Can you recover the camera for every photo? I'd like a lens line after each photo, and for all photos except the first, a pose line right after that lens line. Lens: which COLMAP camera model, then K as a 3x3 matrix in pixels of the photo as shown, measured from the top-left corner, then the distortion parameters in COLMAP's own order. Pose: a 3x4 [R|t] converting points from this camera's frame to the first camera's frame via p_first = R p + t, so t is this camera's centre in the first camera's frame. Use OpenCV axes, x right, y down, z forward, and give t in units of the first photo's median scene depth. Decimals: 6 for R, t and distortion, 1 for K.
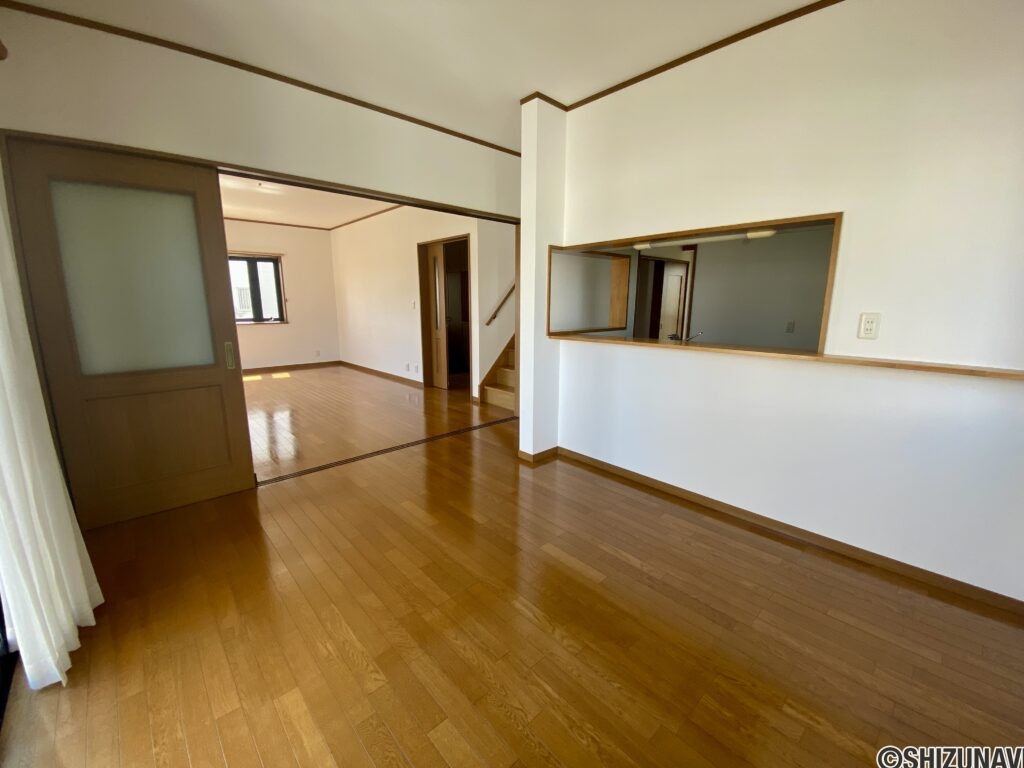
lens RADIAL K [[404.8, 0, 509.8], [0, 404.8, 382.2], [0, 0, 1]] dist [0.025144, -0.020383]
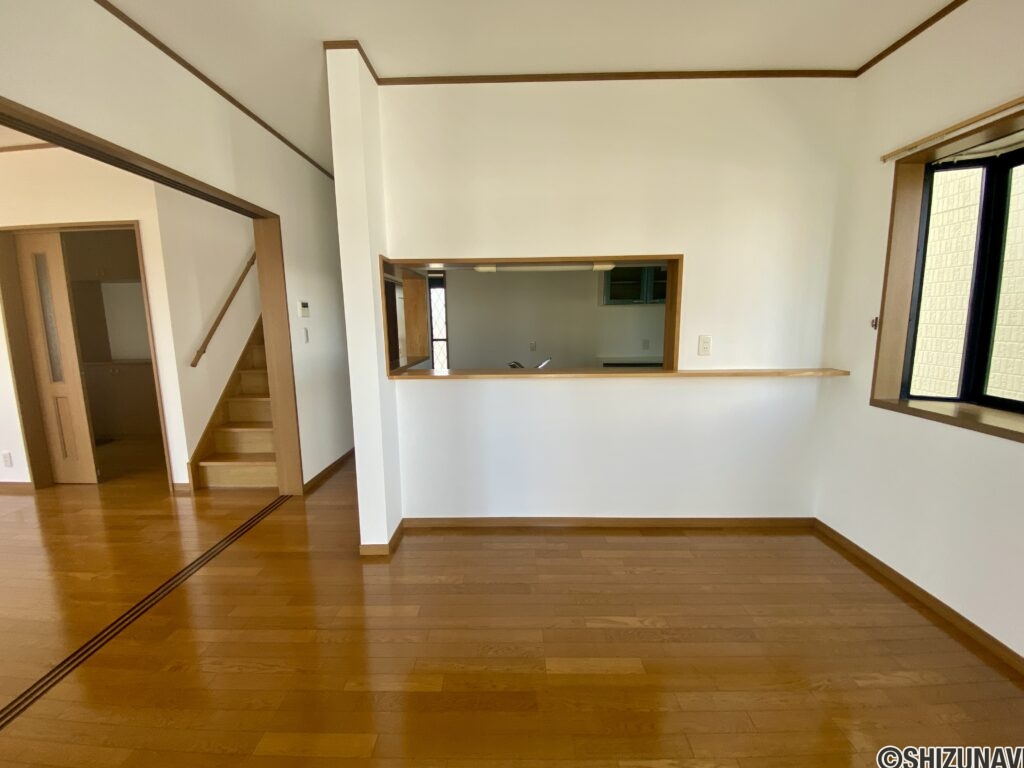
lens RADIAL K [[404.8, 0, 509.8], [0, 404.8, 382.2], [0, 0, 1]] dist [0.025144, -0.020383]
pose [[0.688087, -0.106396, 0.717786, -0.284112], [0.150657, 0.988584, 0.002112, -0.070118], [-0.709816, 0.106686, 0.696261, 0.329493]]
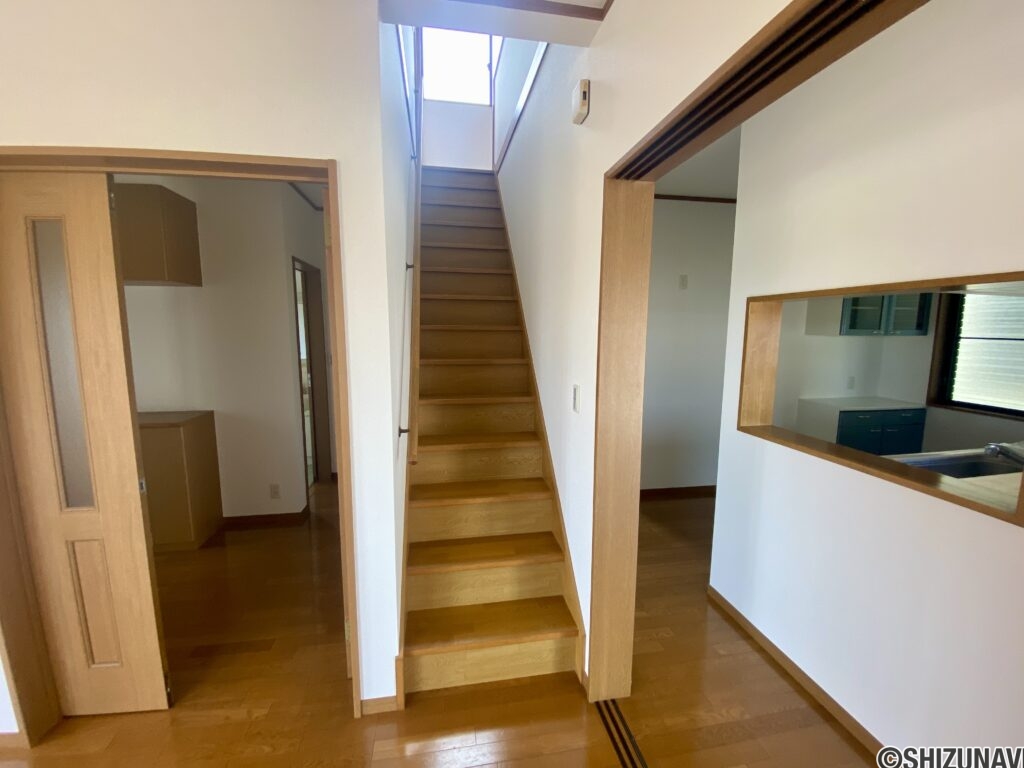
lens RADIAL K [[404.8, 0, 509.8], [0, 404.8, 382.2], [0, 0, 1]] dist [0.025144, -0.020383]
pose [[0.537582, -0.095742, 0.837758, -0.447421], [0.157870, 0.987392, 0.011539, -0.313546], [-0.828301, 0.126054, 0.545919, 1.199446]]
